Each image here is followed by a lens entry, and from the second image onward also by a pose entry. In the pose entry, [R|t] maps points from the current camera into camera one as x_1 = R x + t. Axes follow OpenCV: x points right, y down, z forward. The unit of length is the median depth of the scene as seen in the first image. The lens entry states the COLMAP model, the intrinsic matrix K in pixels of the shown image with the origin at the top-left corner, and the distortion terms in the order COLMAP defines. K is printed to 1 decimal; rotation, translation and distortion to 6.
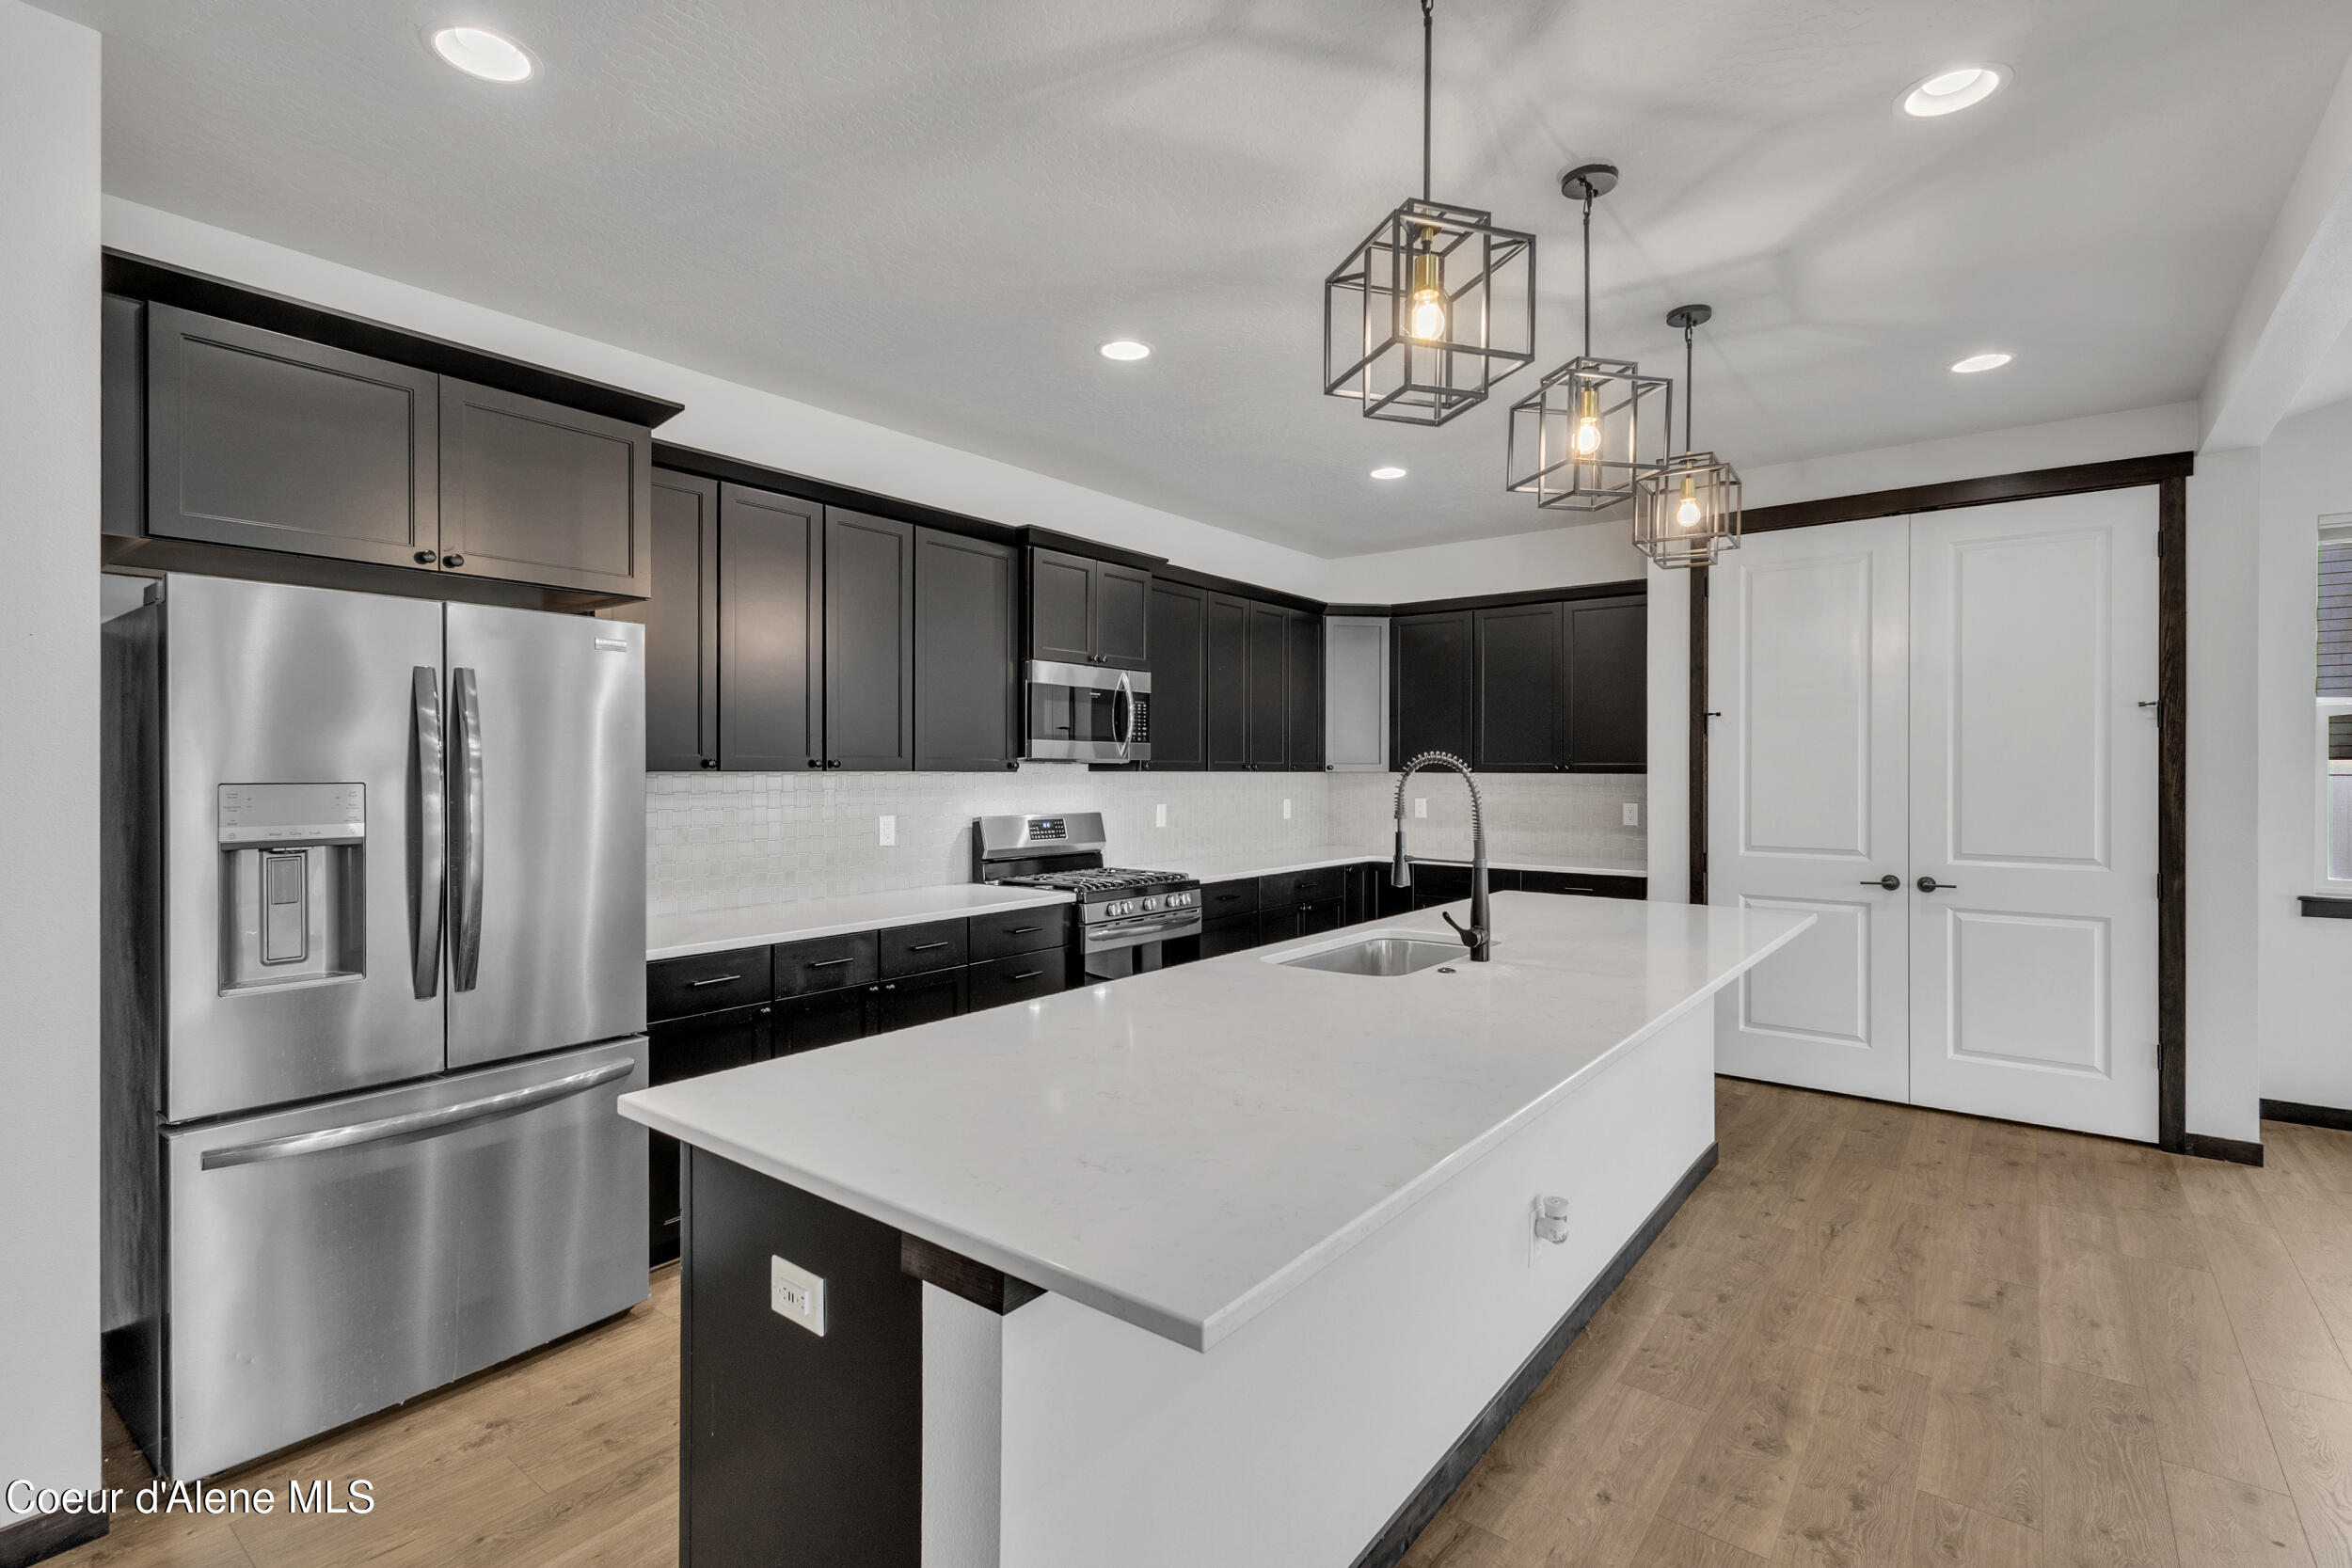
lens RADIAL K [[1085.9, 0, 1167.2], [0, 1085.9, 773.9], [0, 0, 1]] dist [0.004567, -0.000569]
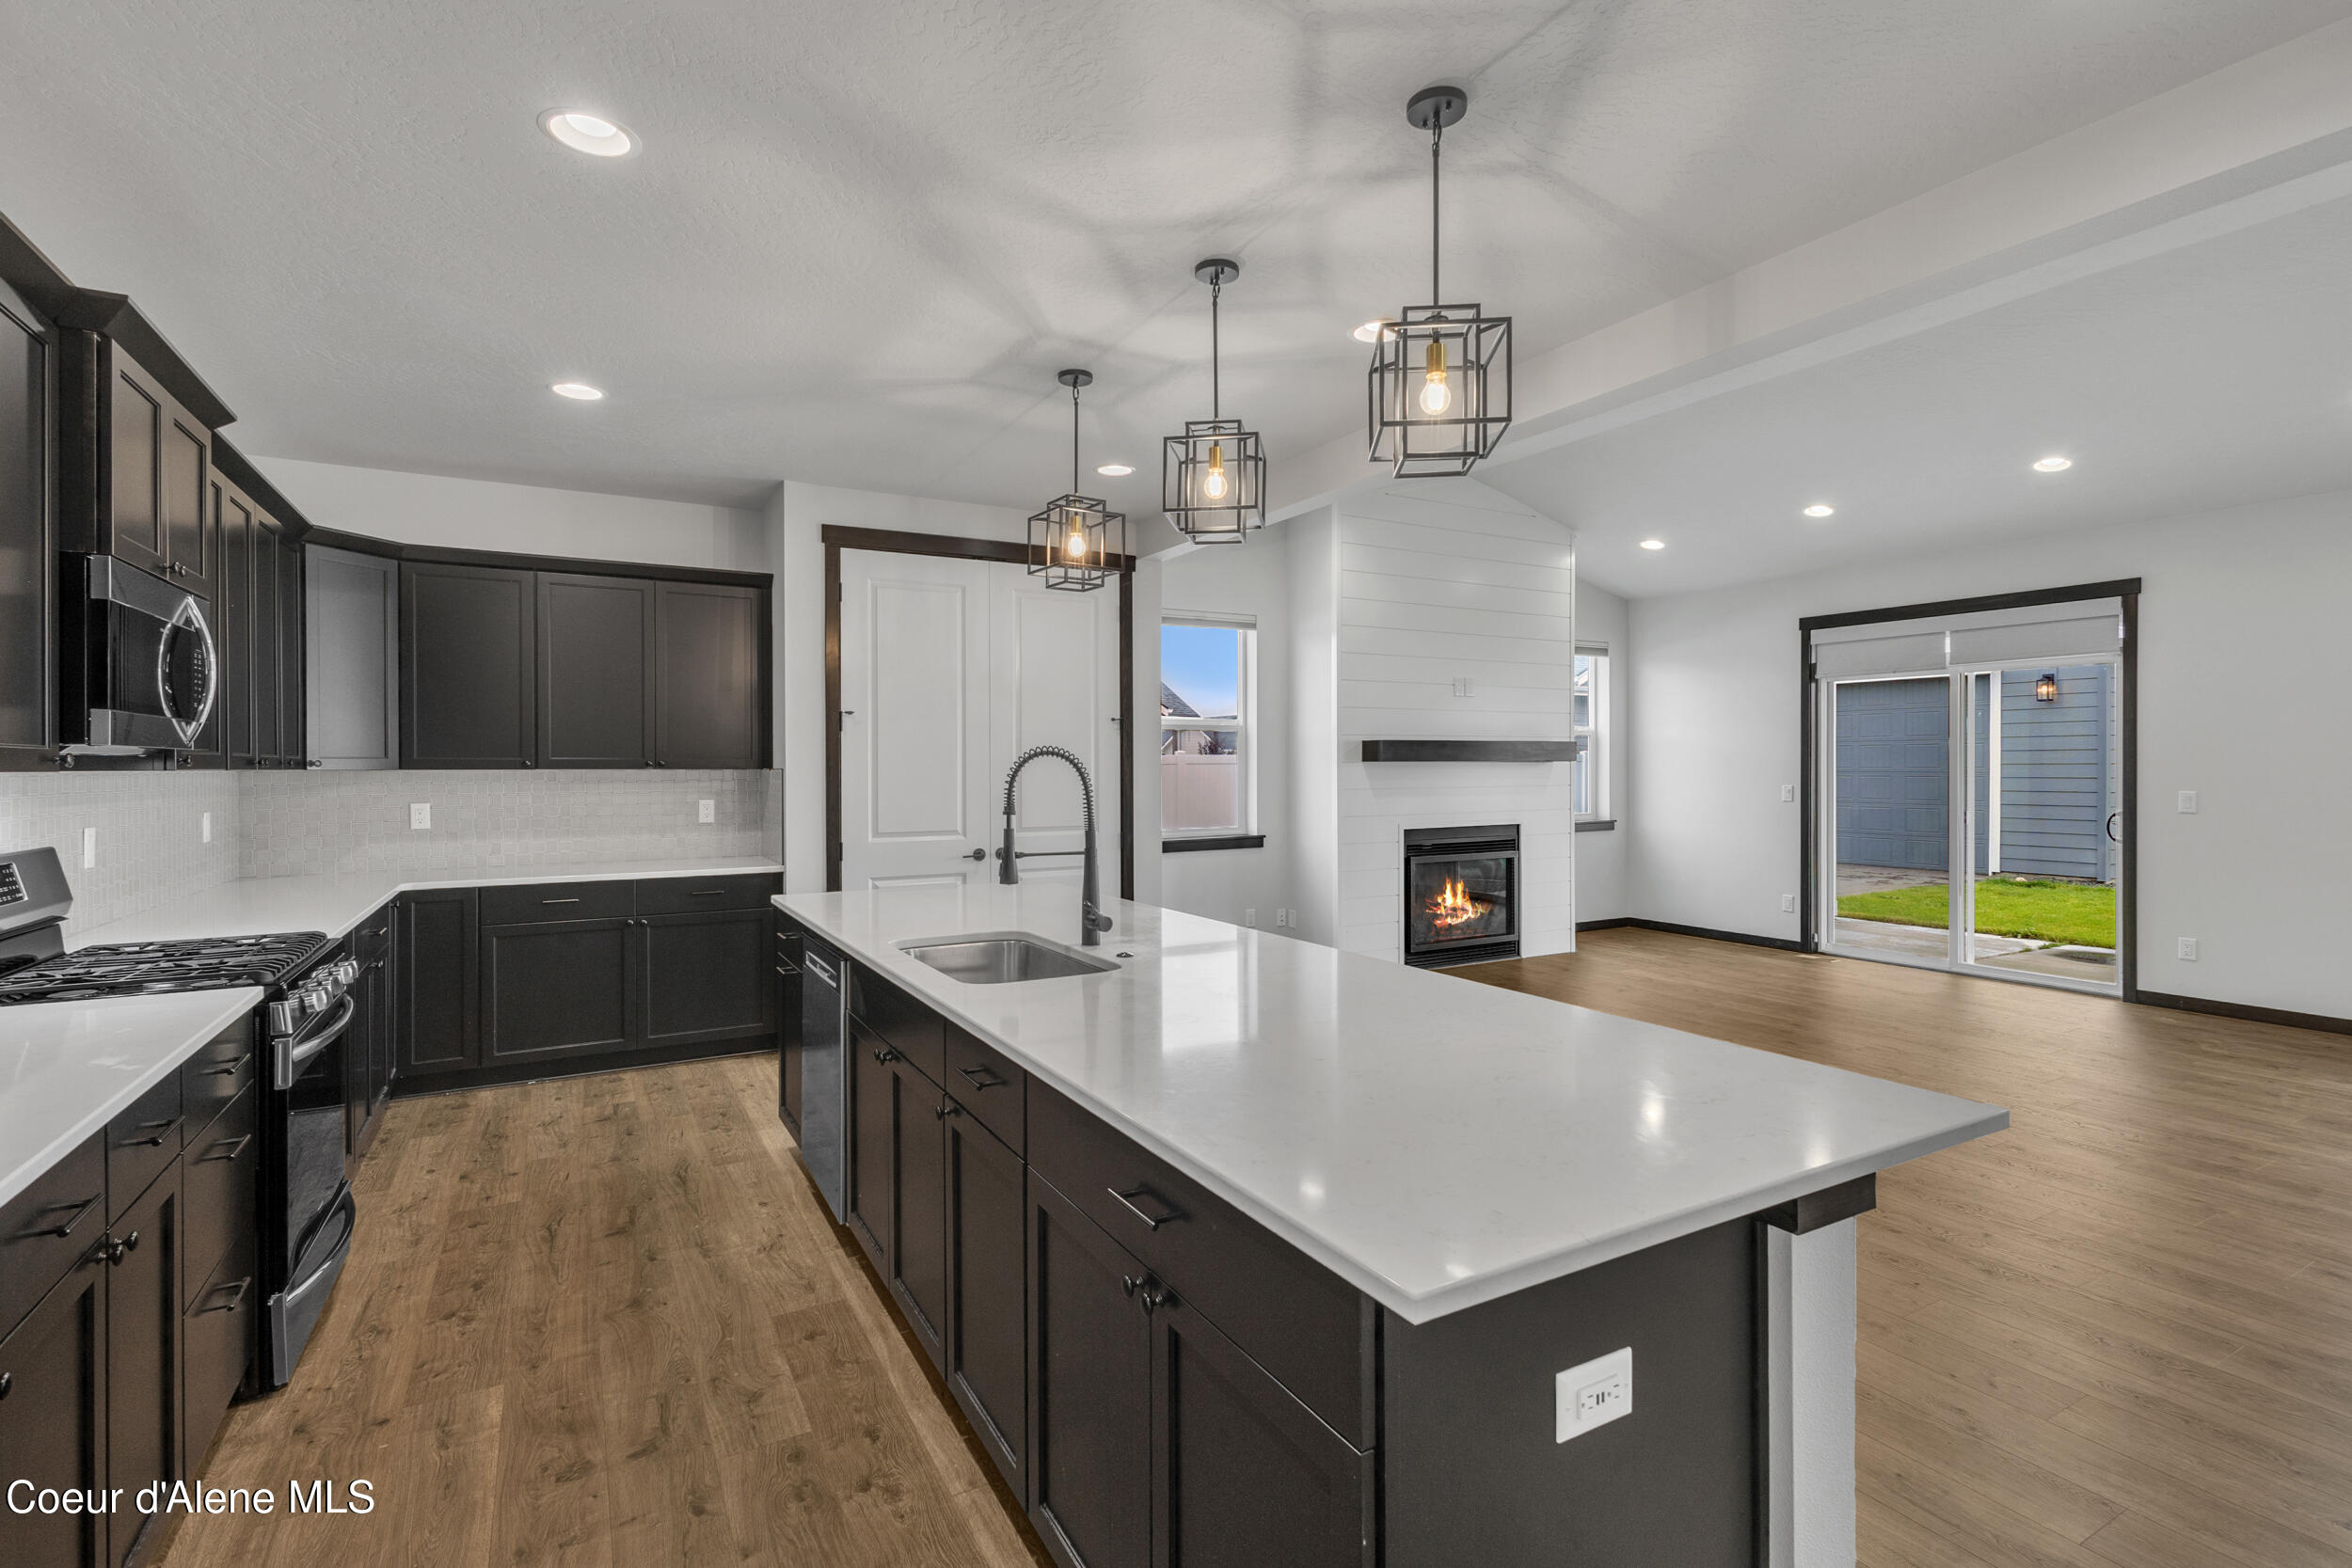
lens RADIAL K [[1089.6, 0, 1173.6], [0, 1089.6, 766.4], [0, 0, 1]] dist [0.007476, -0.000410]
pose [[0.378593, -0.004747, 0.925551, -0.482607], [0.007618, 0.999969, 0.002013, -0.002061], [-0.925532, 0.006289, 0.378618, 0.383128]]
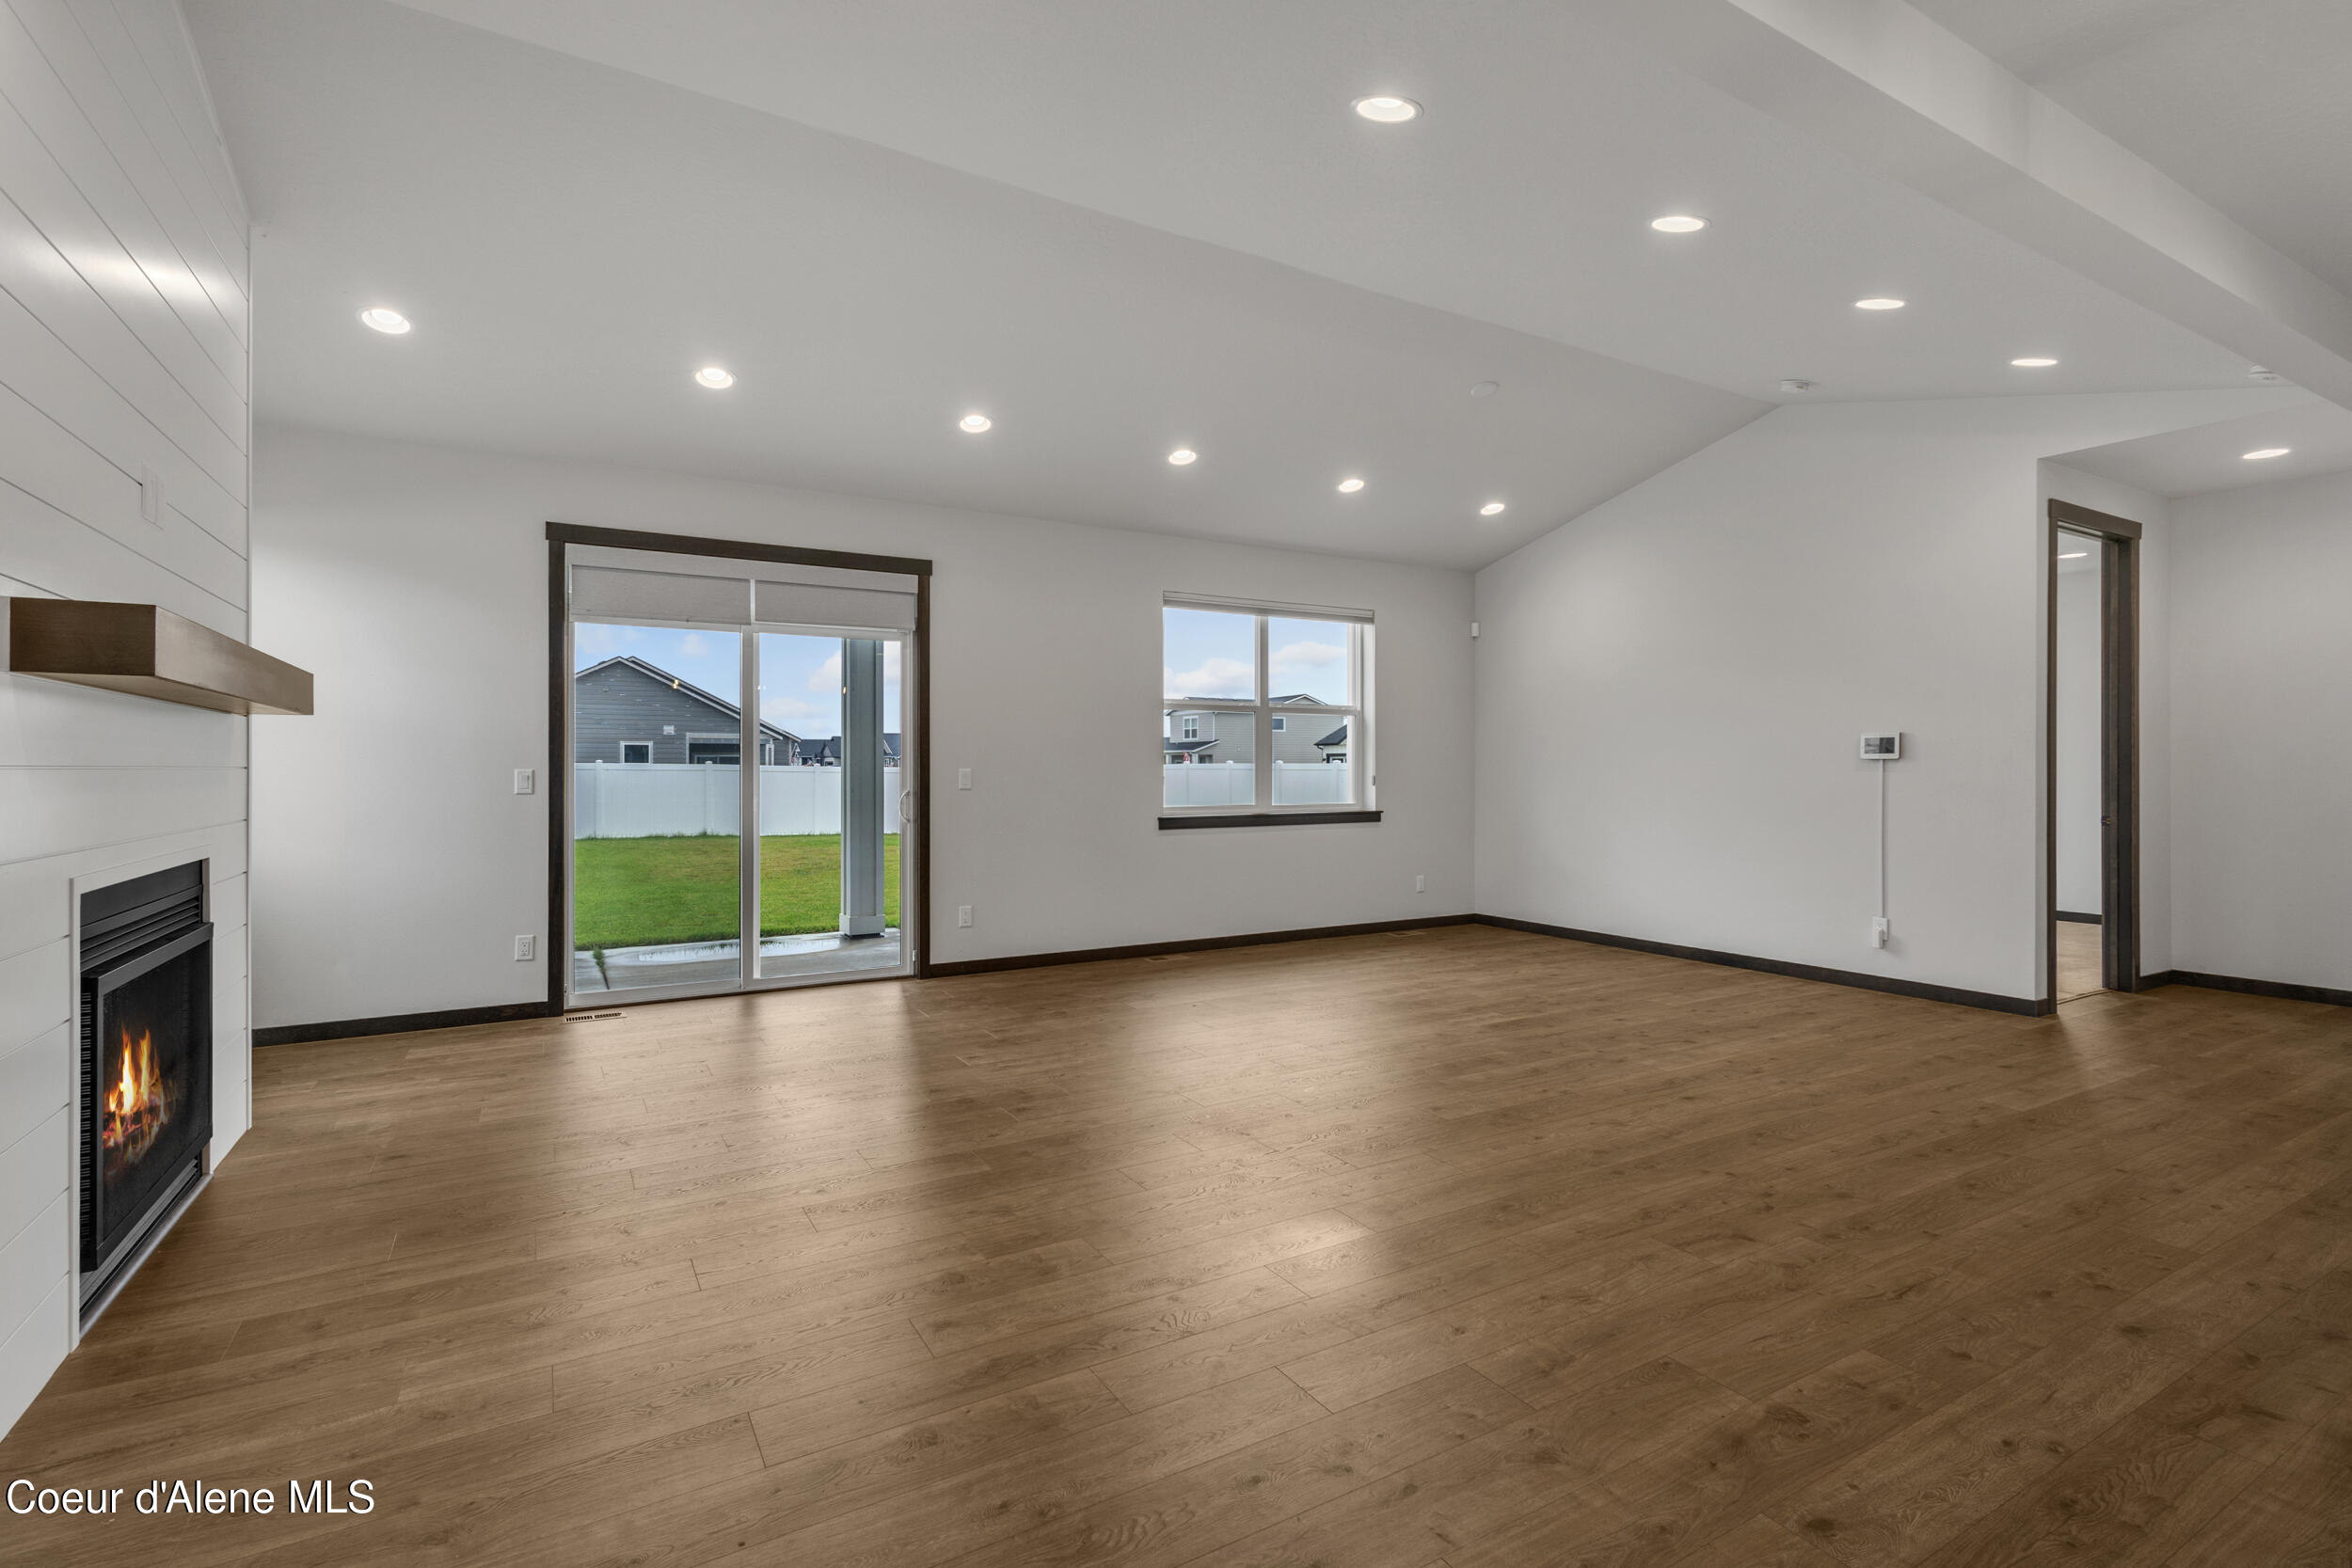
lens RADIAL K [[1089.6, 0, 1173.6], [0, 1089.6, 766.4], [0, 0, 1]] dist [0.007476, -0.000410]
pose [[-0.931898, 0.001112, 0.362719, 0.633508], [0.001892, 0.999997, 0.001797, 0.043034], [-0.362716, 0.002361, -0.931897, 1.084675]]
